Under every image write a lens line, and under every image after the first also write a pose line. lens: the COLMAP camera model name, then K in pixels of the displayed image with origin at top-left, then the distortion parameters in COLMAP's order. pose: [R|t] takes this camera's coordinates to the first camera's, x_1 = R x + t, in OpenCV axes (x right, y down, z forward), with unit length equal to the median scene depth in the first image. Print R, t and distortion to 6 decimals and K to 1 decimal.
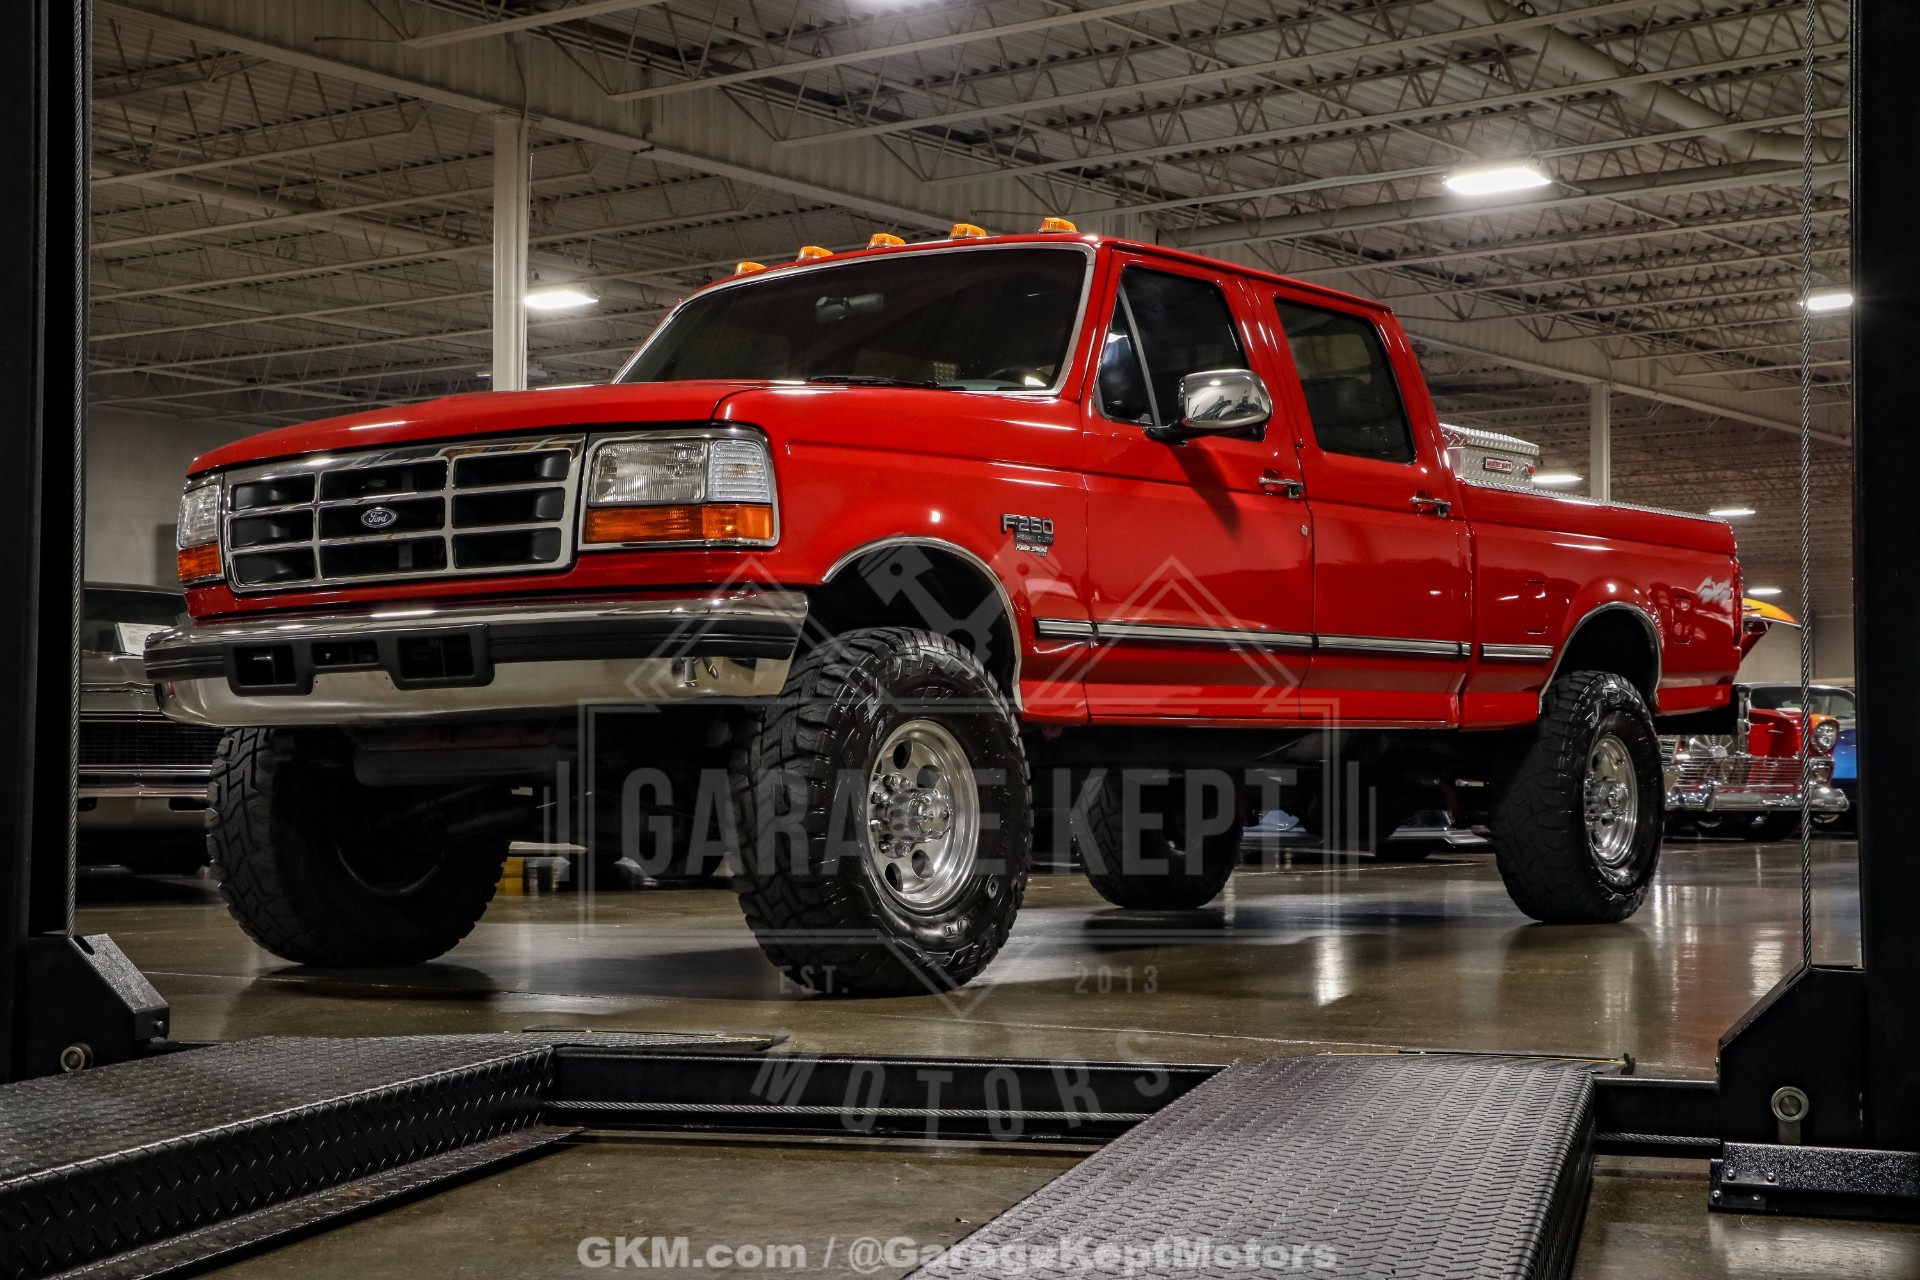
lens RADIAL K [[2742.9, 0, 960.0], [0, 2742.9, 640.0], [0, 0, 1]] dist [0.006955, 0.510437]
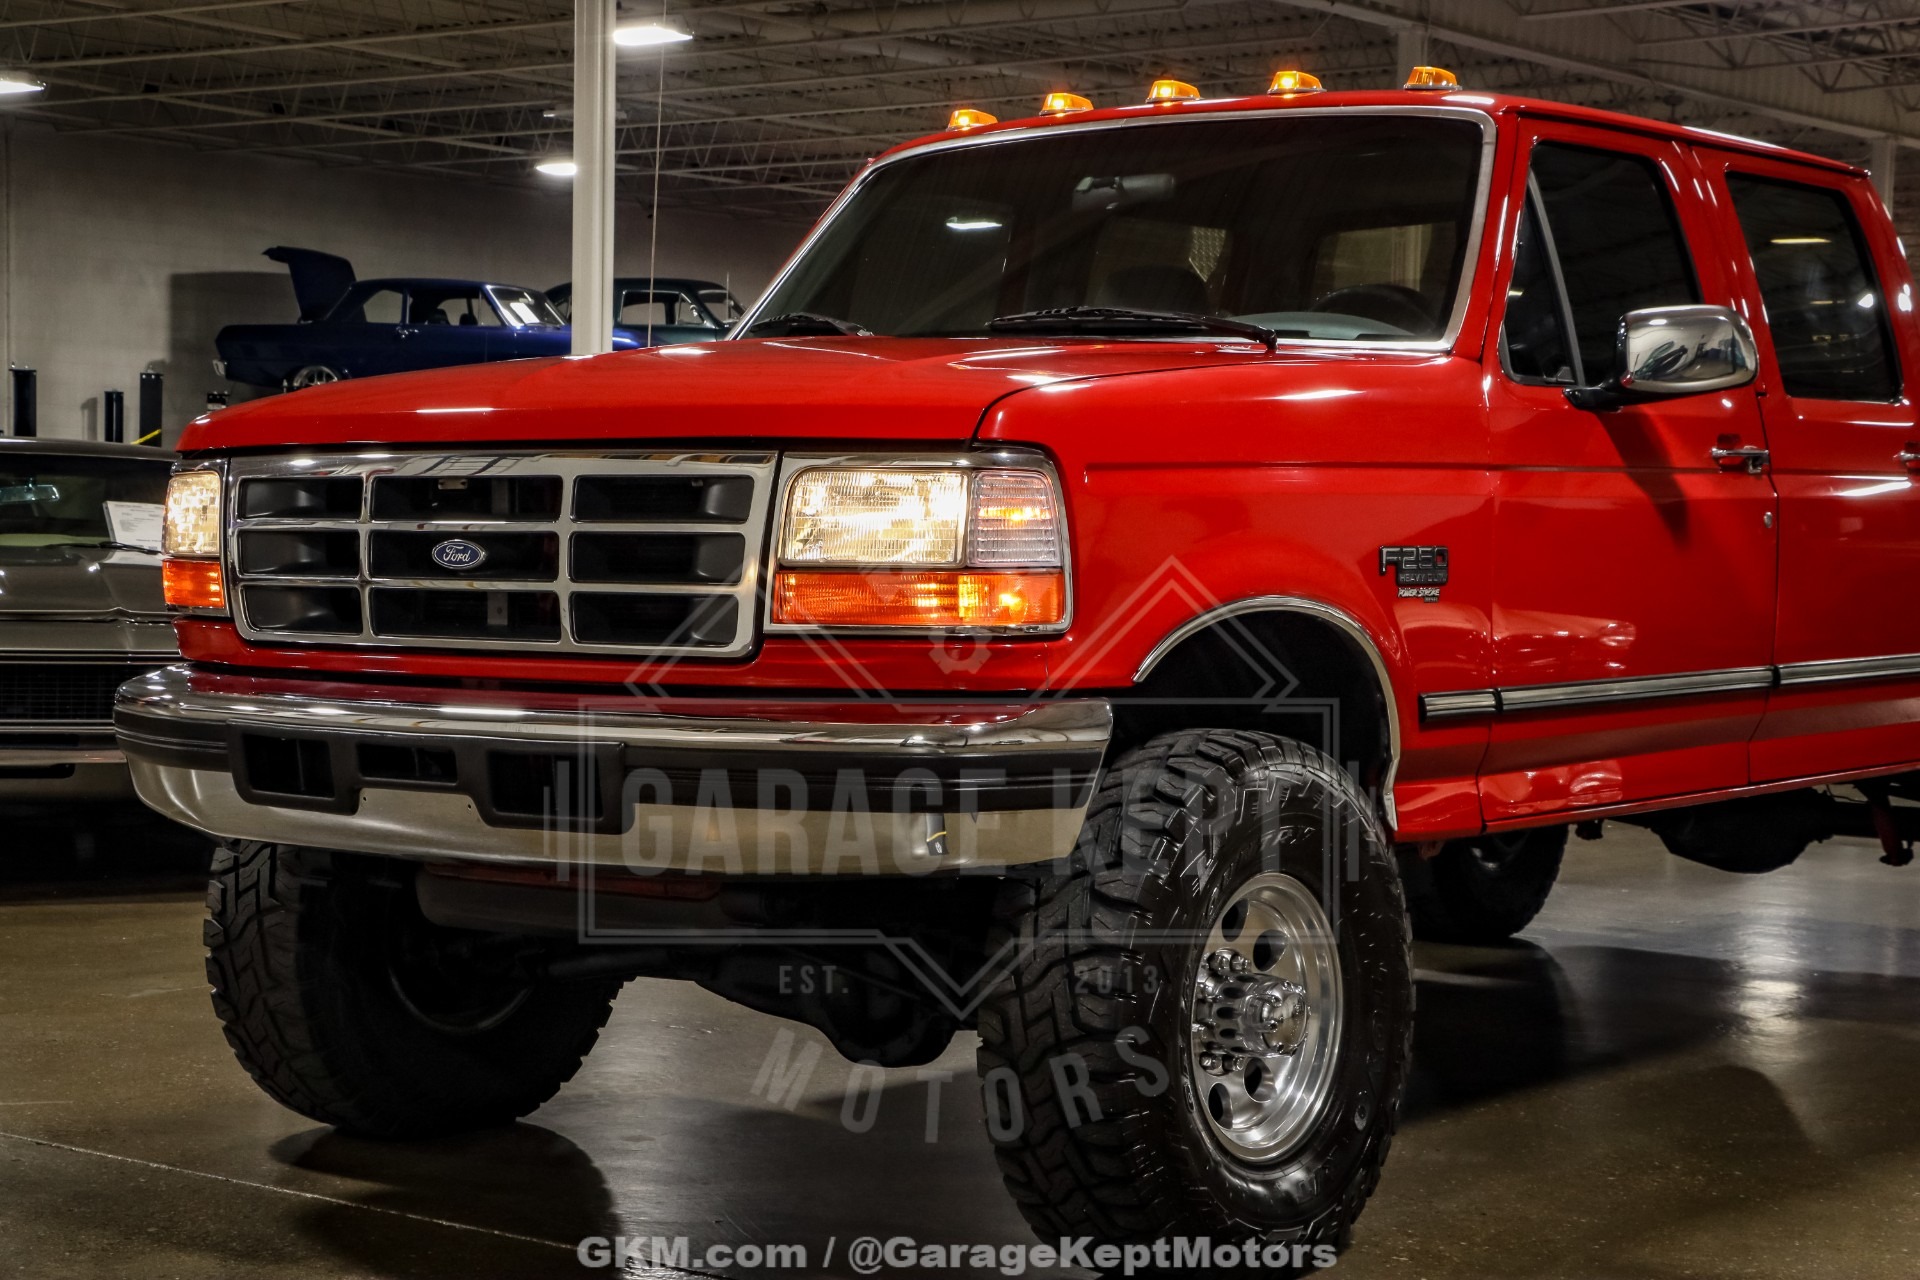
lens RADIAL K [[3046.2, 0, 960.0], [0, 3046.2, 640.0], [0, 0, 1]] dist [0.046446, 0.750480]
pose [[0.999219, 0.021114, -0.033391, -0.064277], [-0.018233, 0.996271, 0.084330, -0.087325], [0.035047, -0.083656, 0.995878, 0.263257]]
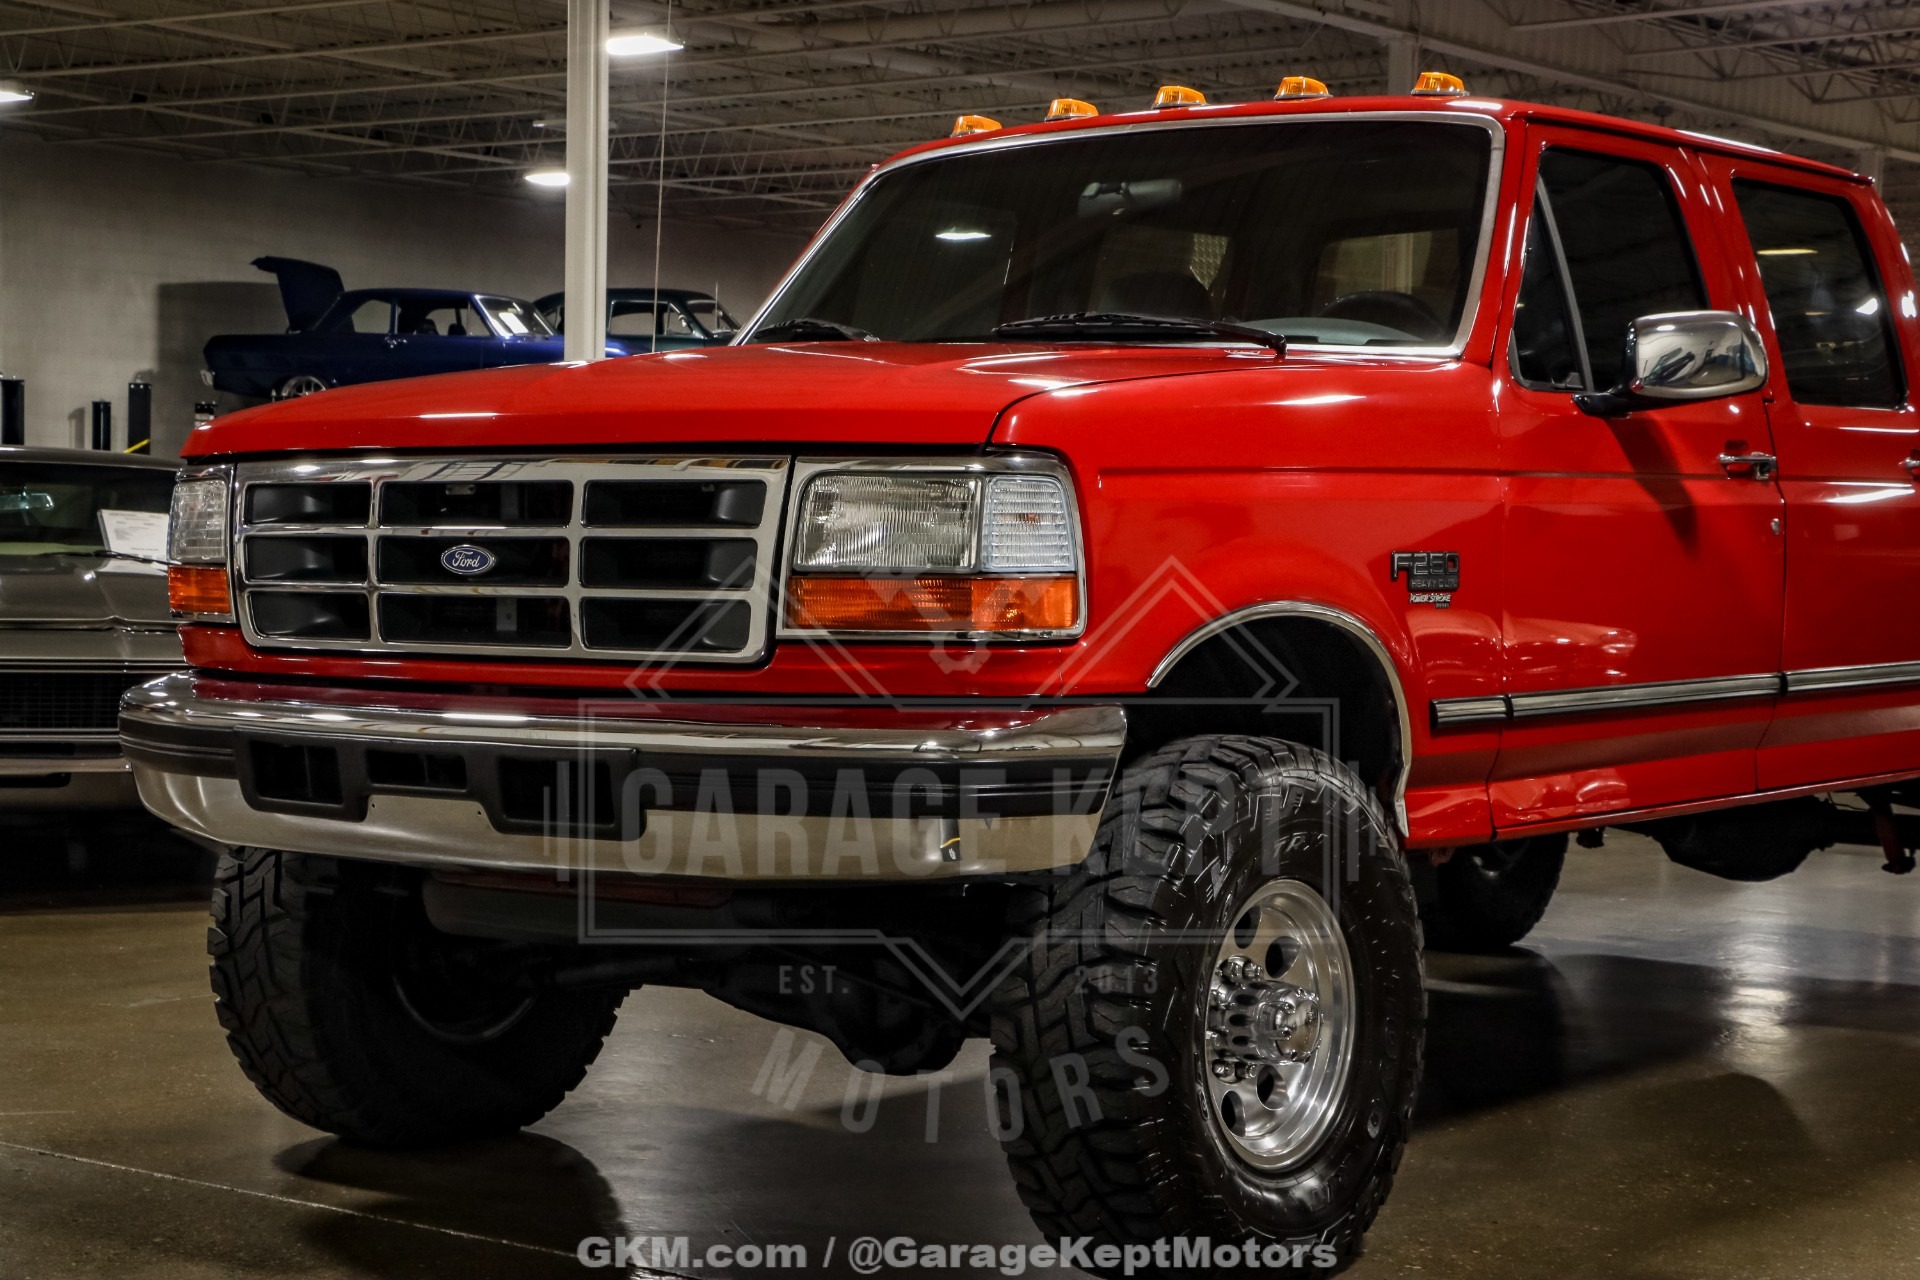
lens RADIAL K [[3046.2, 0, 960.0], [0, 3046.2, 640.0], [0, 0, 1]] dist [0.046446, 0.750480]
pose [[0.999367, 0.020761, -0.028896, -0.070455], [-0.018369, 0.996569, 0.080708, -0.085736], [0.030472, -0.080126, 0.996319, 0.265997]]
